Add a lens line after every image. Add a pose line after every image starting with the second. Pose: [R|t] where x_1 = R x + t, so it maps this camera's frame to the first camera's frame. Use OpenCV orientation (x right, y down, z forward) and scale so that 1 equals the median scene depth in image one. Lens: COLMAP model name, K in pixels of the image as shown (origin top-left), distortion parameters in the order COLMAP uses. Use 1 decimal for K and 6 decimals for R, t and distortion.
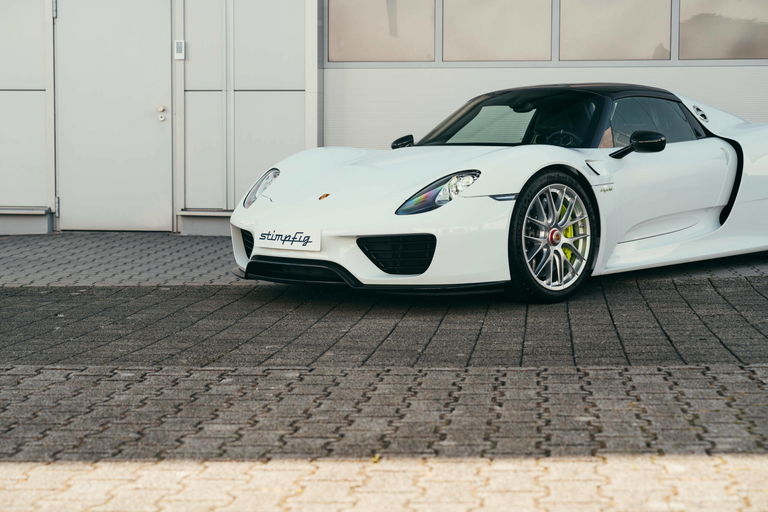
lens RADIAL K [[1324.8, 0, 386.7], [0, 1324.8, 257.4], [0, 0, 1]] dist [0.032530, 0.000000]
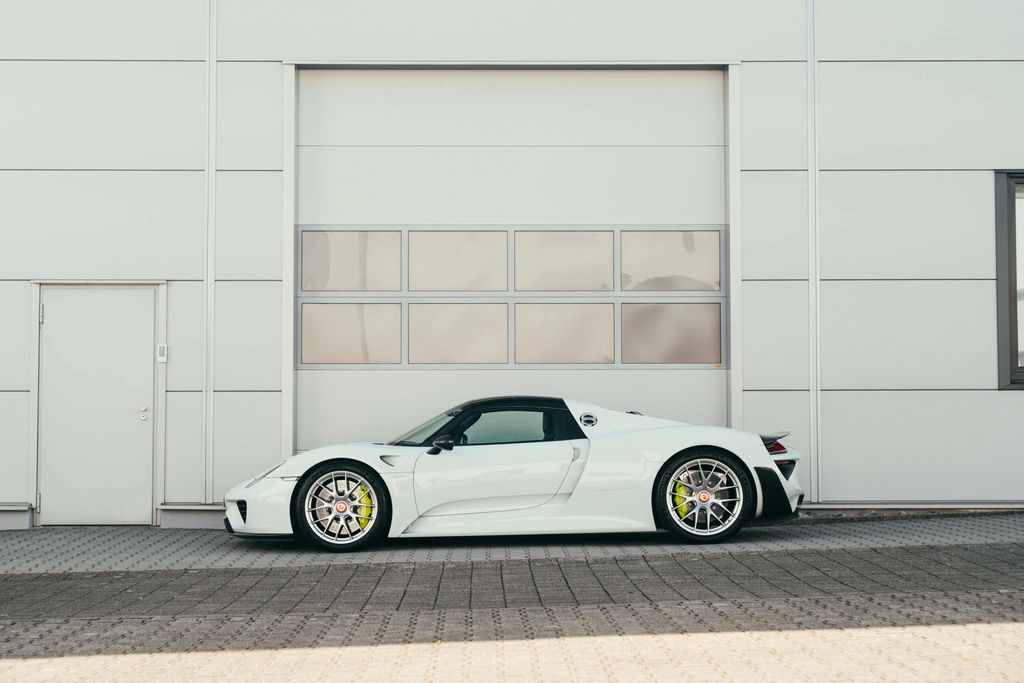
lens RADIAL K [[1675.8, 0, 509.5], [0, 1675.8, 340.7], [0, 0, 1]] dist [0.060851, 0.000000]
pose [[0.990839, 0.003527, 0.135005, -0.062374], [0.014078, 0.991515, -0.129226, 0.011880], [-0.134315, 0.129943, 0.982382, -0.366103]]
